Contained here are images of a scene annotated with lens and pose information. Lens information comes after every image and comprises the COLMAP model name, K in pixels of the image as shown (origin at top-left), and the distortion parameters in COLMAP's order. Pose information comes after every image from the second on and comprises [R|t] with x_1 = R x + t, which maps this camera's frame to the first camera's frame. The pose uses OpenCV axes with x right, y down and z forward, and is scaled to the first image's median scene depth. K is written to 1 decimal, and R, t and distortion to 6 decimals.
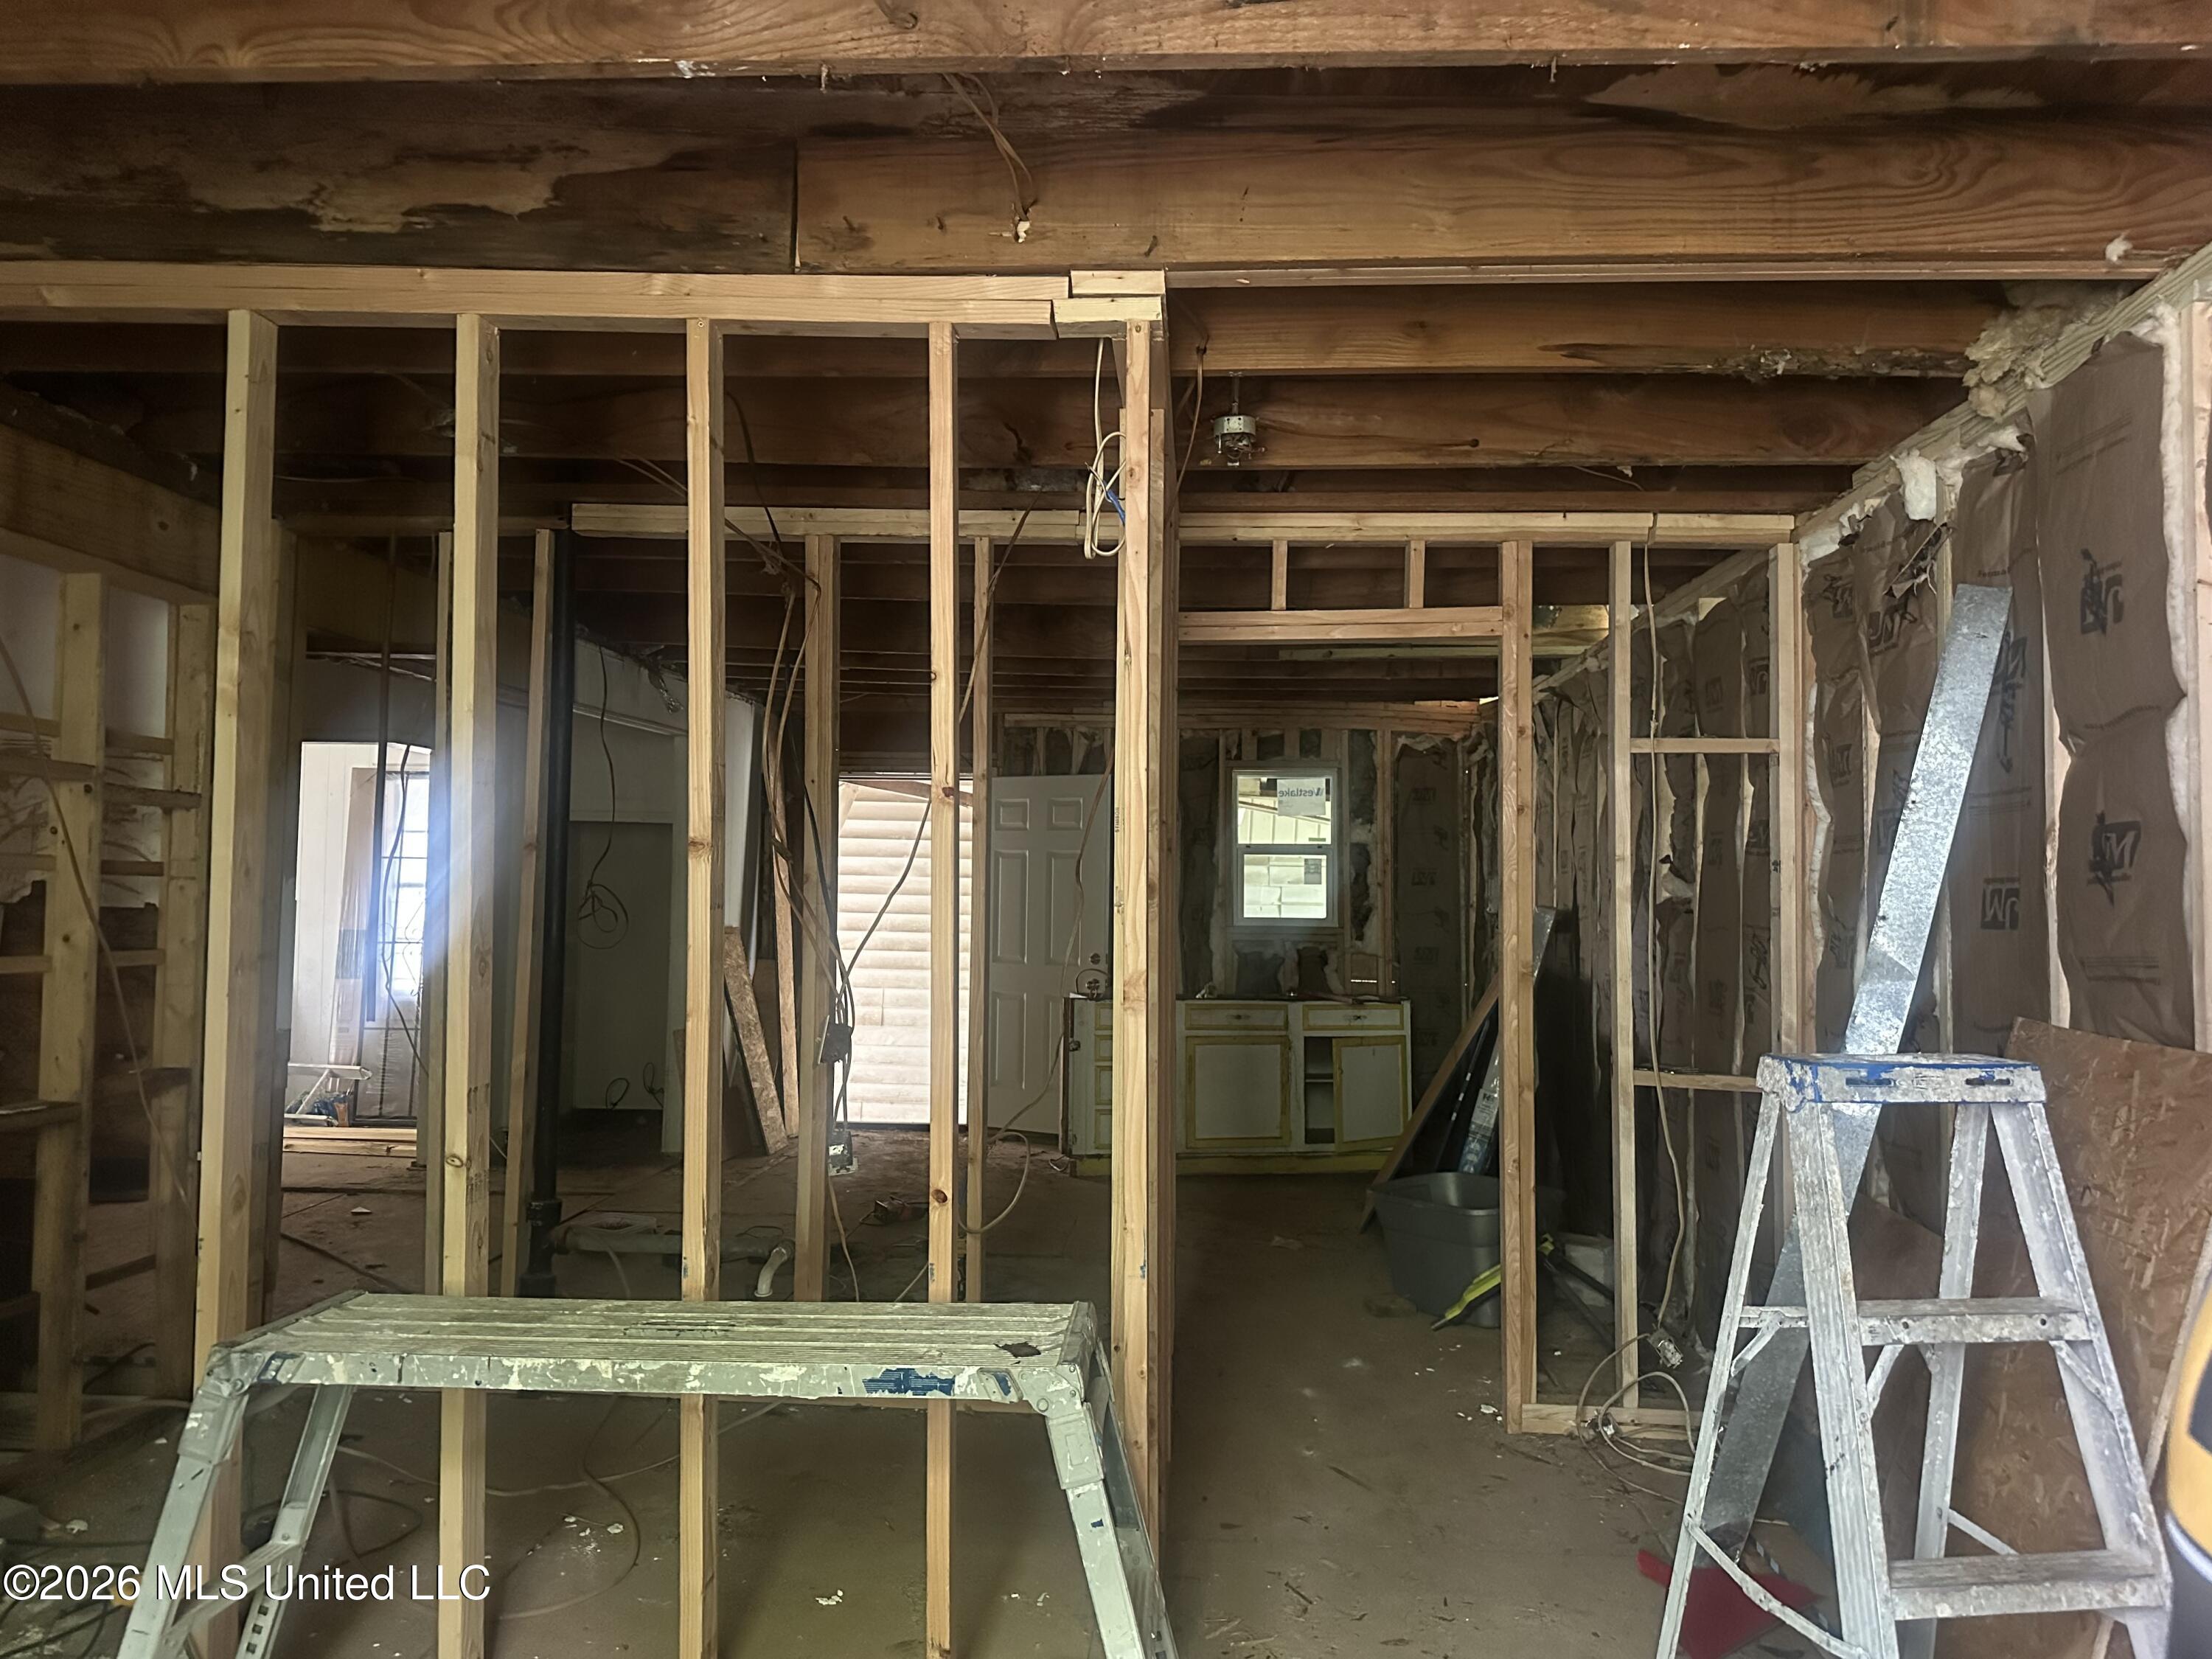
lens RADIAL K [[1557.9, 0, 1100.2], [0, 1557.9, 832.5], [0, 0, 1]] dist [0.031835, -0.037347]
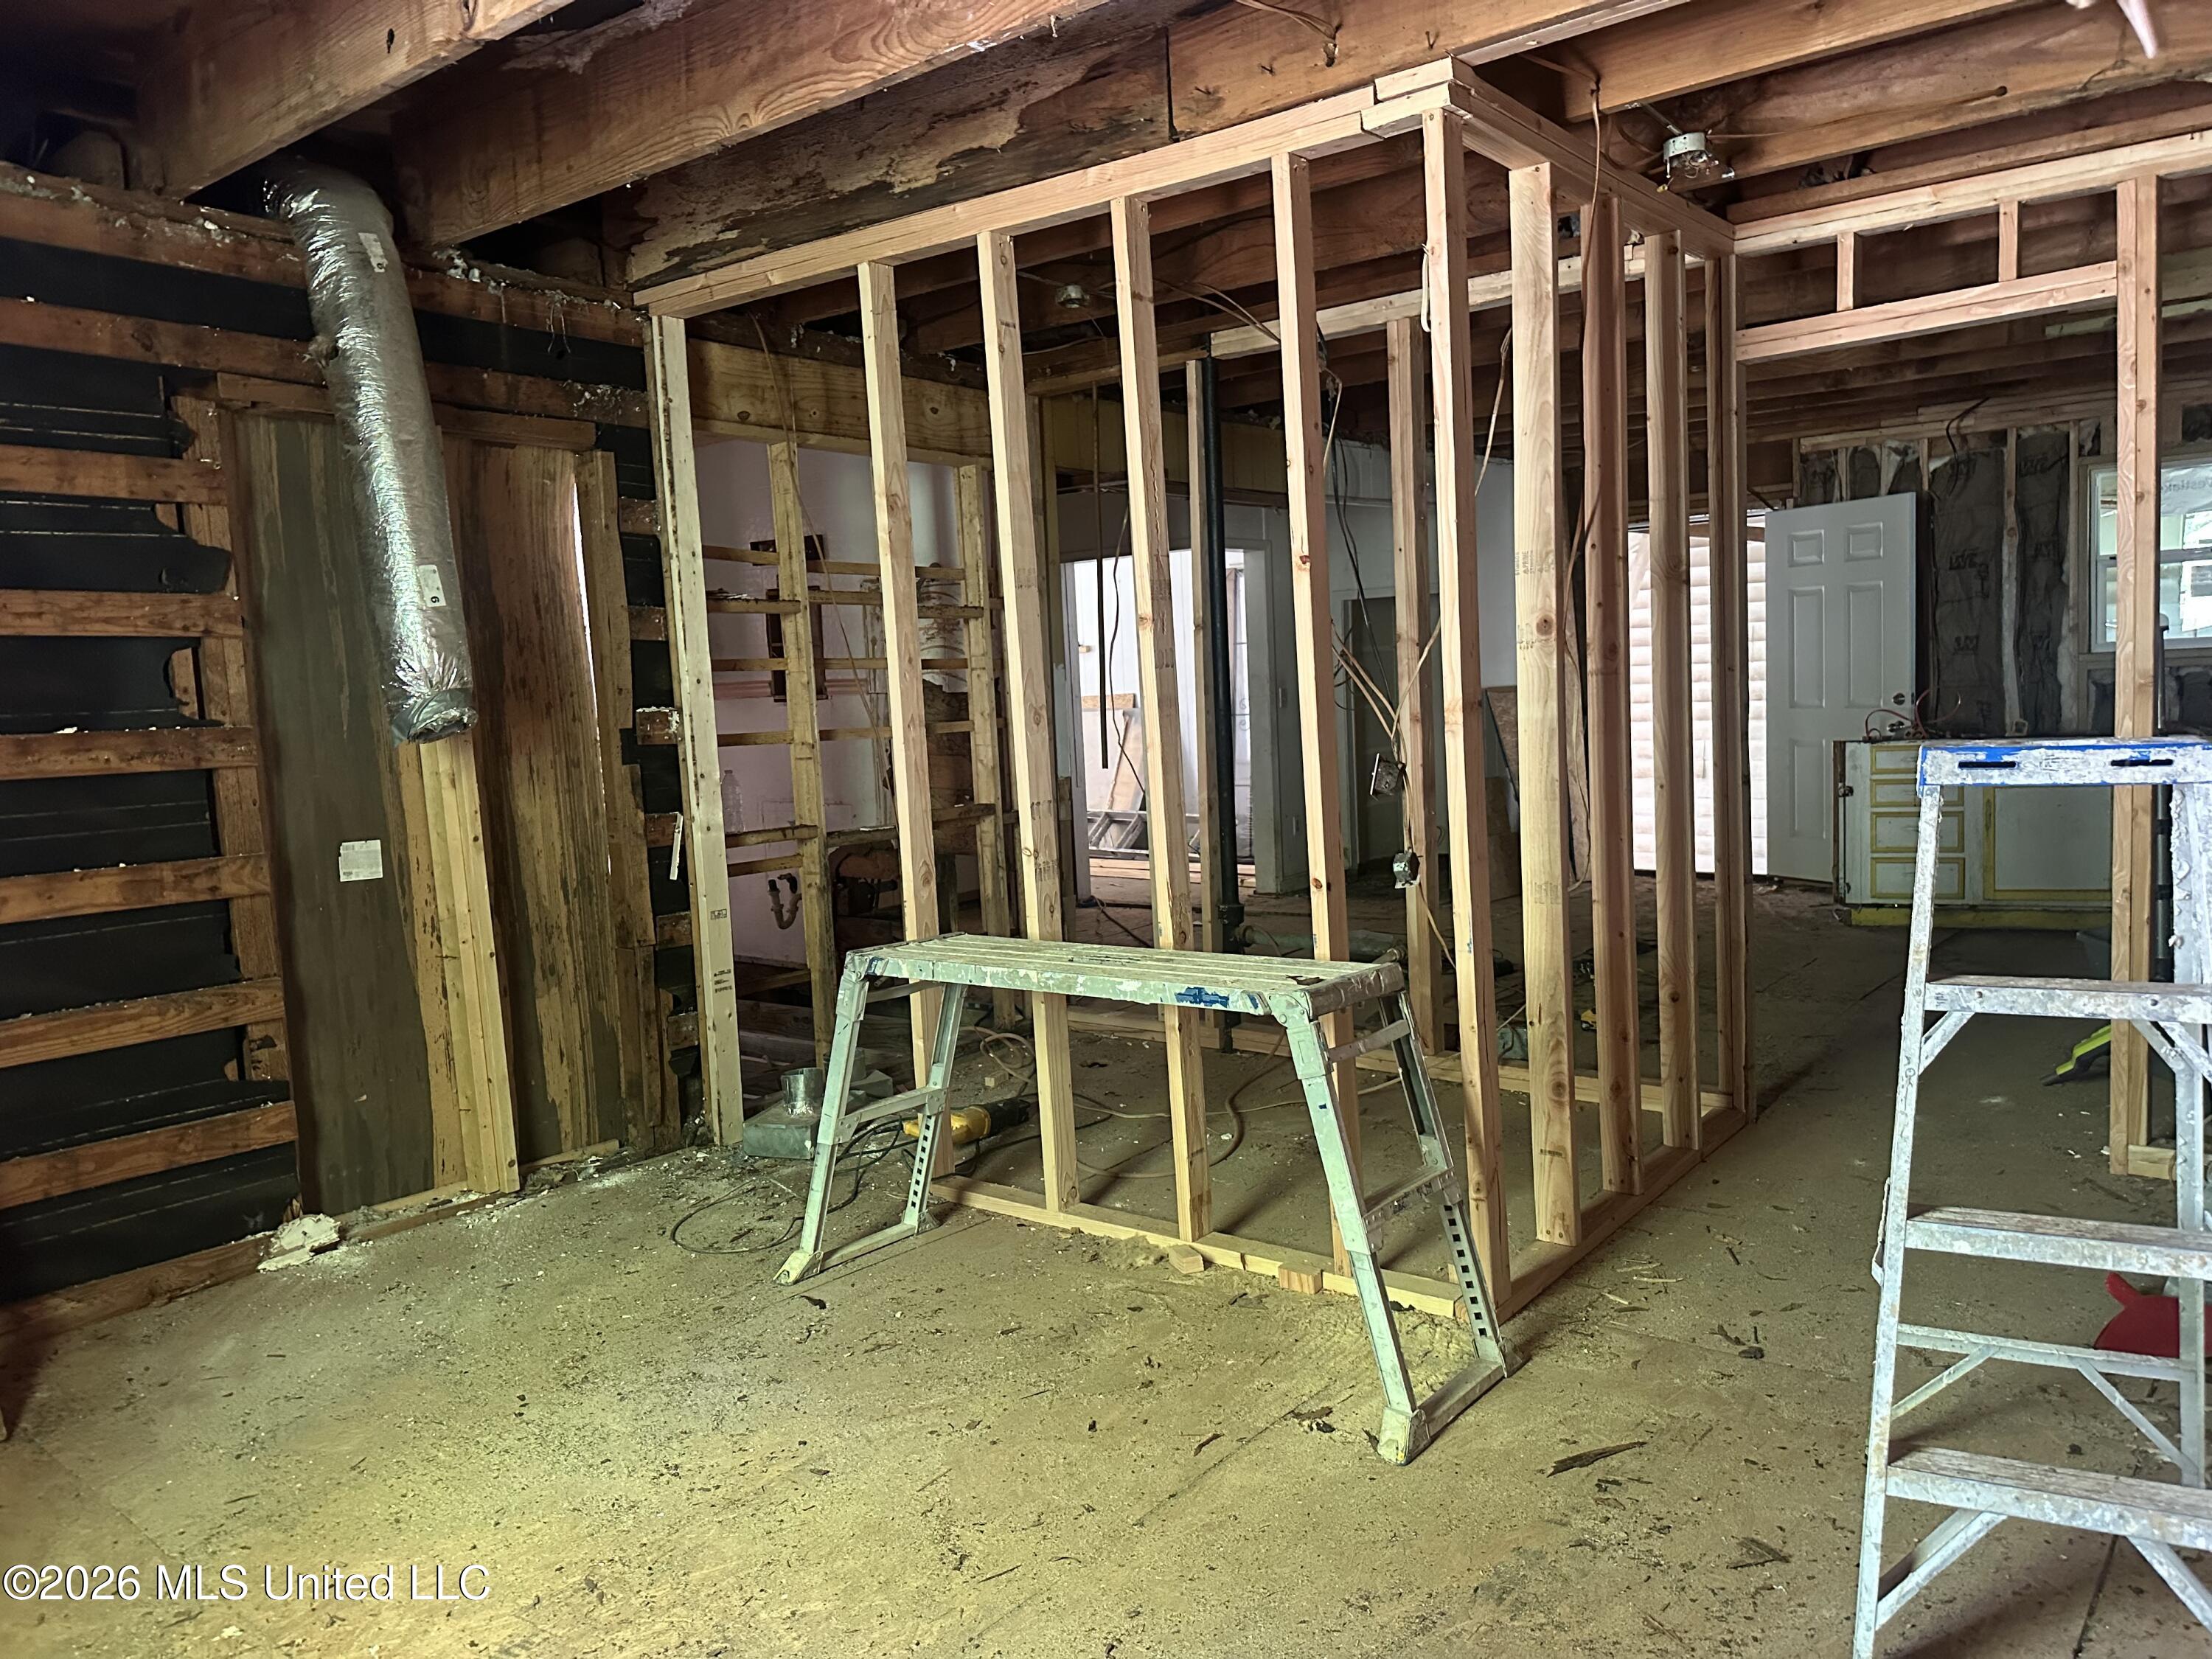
lens RADIAL K [[1557.9, 0, 1113.4], [0, 1557.9, 836.9], [0, 0, 1]] dist [0.031835, -0.037347]
pose [[0.821591, 0.002924, -0.570070, 0.458143], [0.083388, 0.988615, 0.125250, 0.024121], [0.563946, -0.150441, 0.811993, -0.107593]]
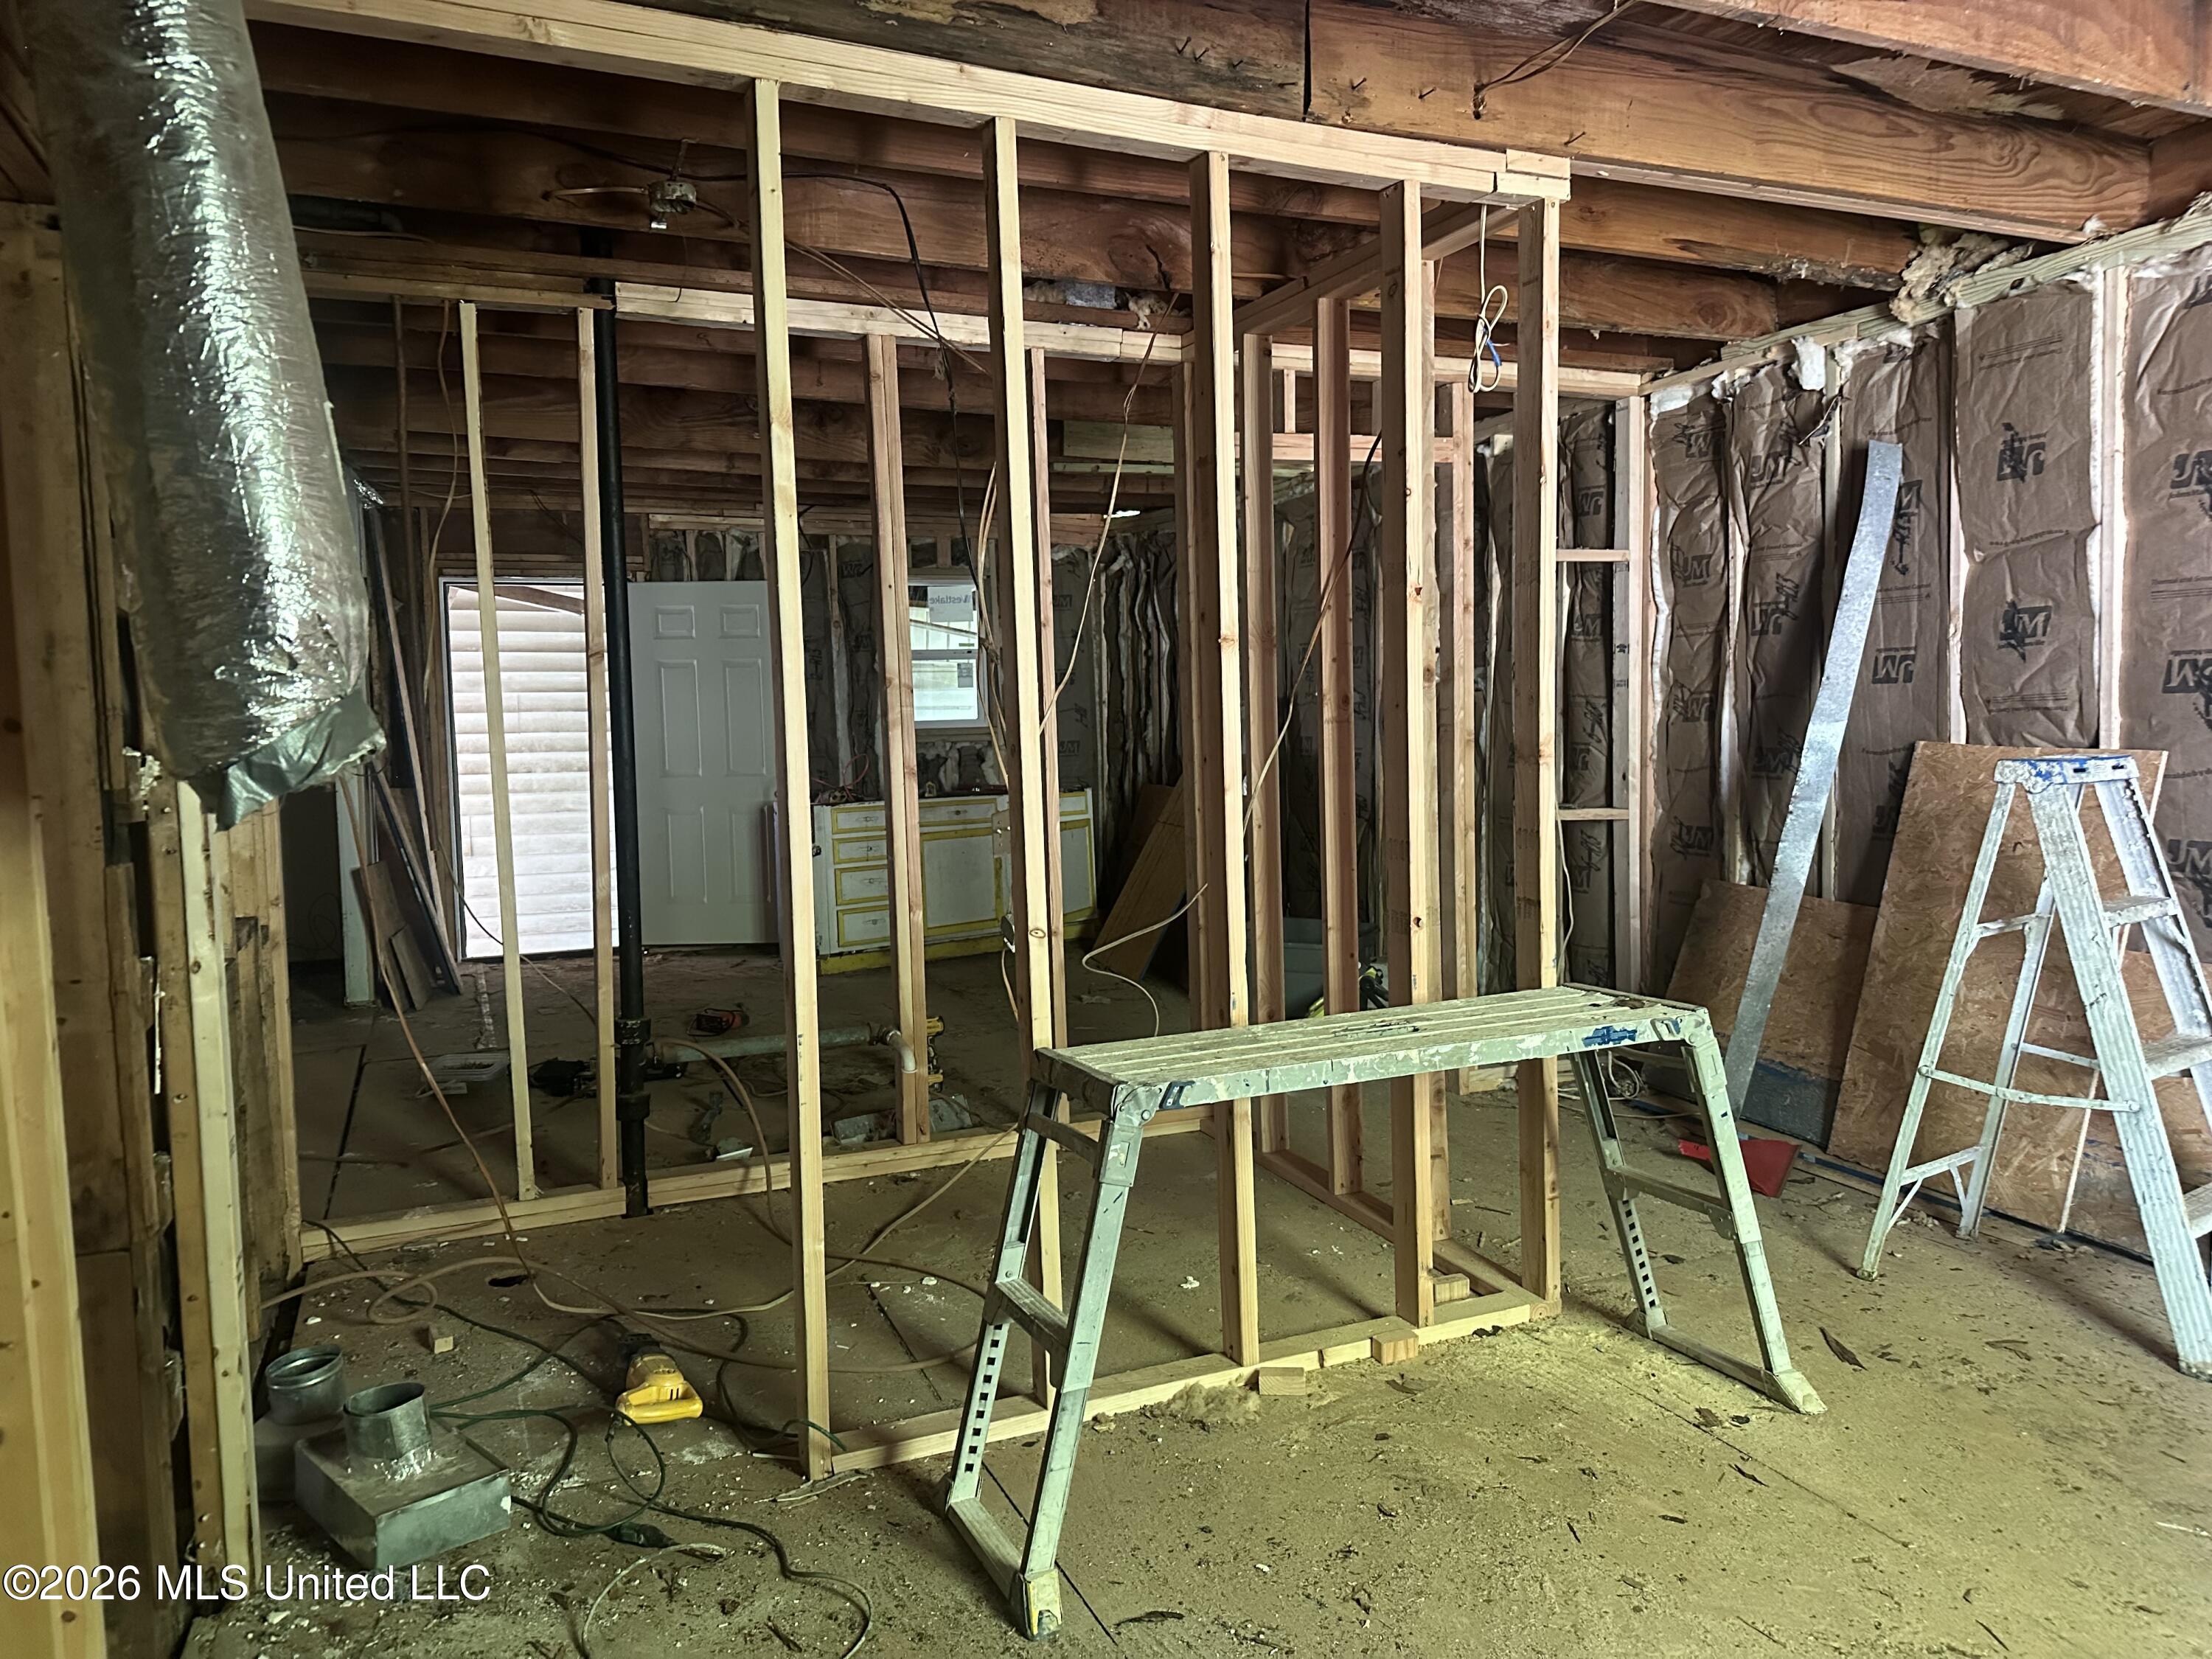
lens RADIAL K [[1557.9, 0, 1112.8], [0, 1557.9, 815.7], [0, 0, 1]] dist [0.031835, -0.037347]
pose [[0.892342, -0.067607, 0.446268, -0.829039], [0.018000, 0.993262, 0.114482, 0.004699], [-0.451001, -0.094124, 0.887546, 0.022006]]
